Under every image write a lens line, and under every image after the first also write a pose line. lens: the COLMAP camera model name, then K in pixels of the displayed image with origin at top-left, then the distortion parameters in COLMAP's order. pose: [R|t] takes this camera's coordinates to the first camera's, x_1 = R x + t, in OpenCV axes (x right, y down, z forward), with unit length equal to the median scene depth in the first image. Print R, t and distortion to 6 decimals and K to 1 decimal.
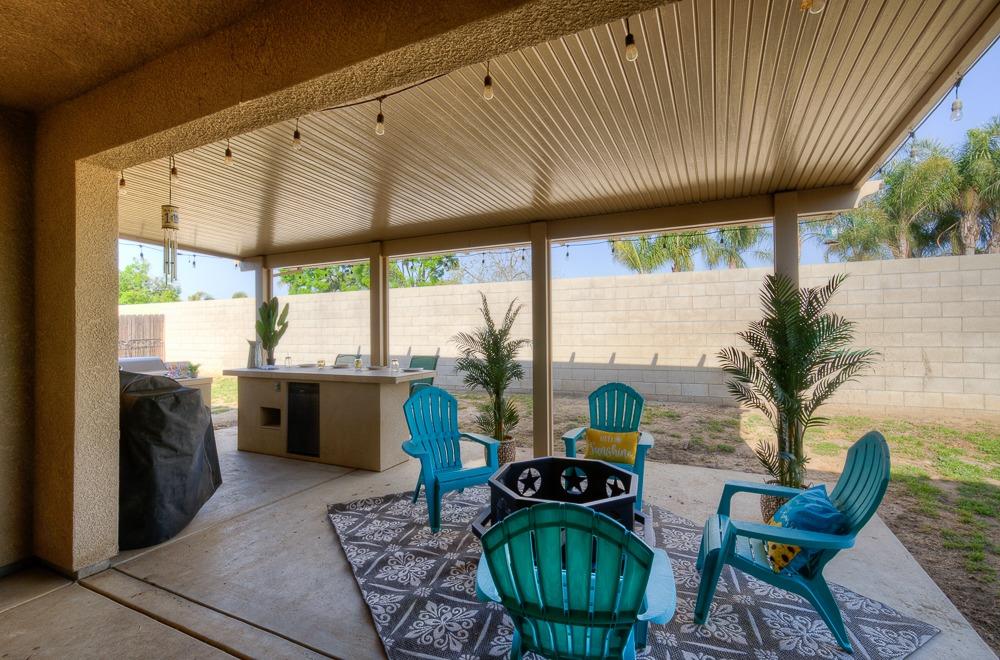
lens RADIAL K [[444.3, 0, 506.1], [0, 444.3, 325.4], [0, 0, 1]] dist [0.002074, 0.000294]
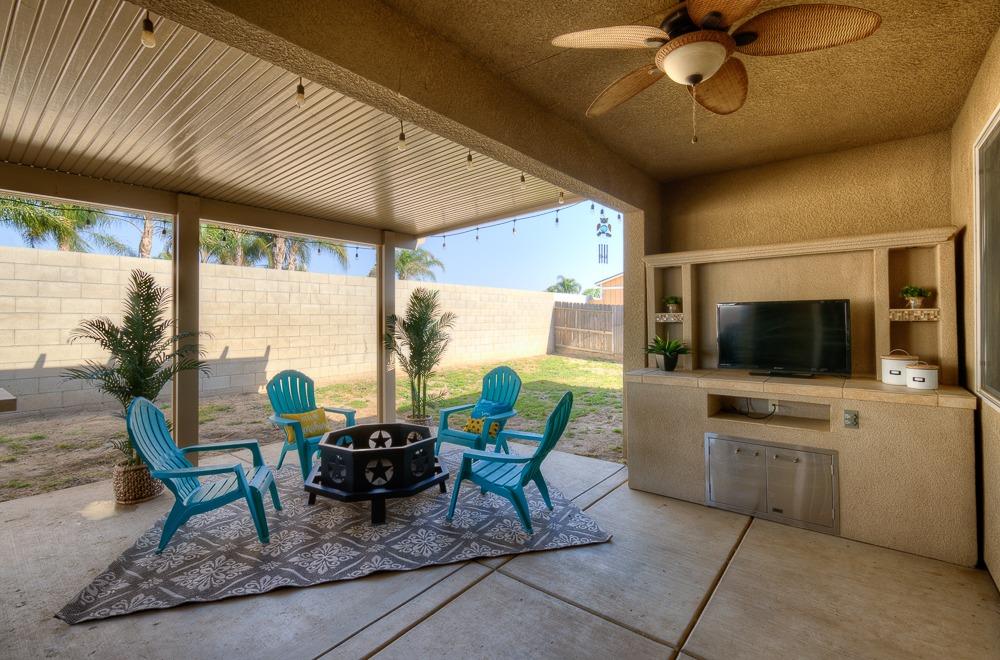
lens RADIAL K [[450.9, 0, 503.7], [0, 450.9, 312.0], [0, 0, 1]] dist [0.001557, -0.000354]
pose [[0.221091, 0.028023, 0.974850, -0.873925], [-0.006403, 0.999607, -0.027283, 0.019005], [-0.975232, -0.000210, 0.221184, 0.300321]]
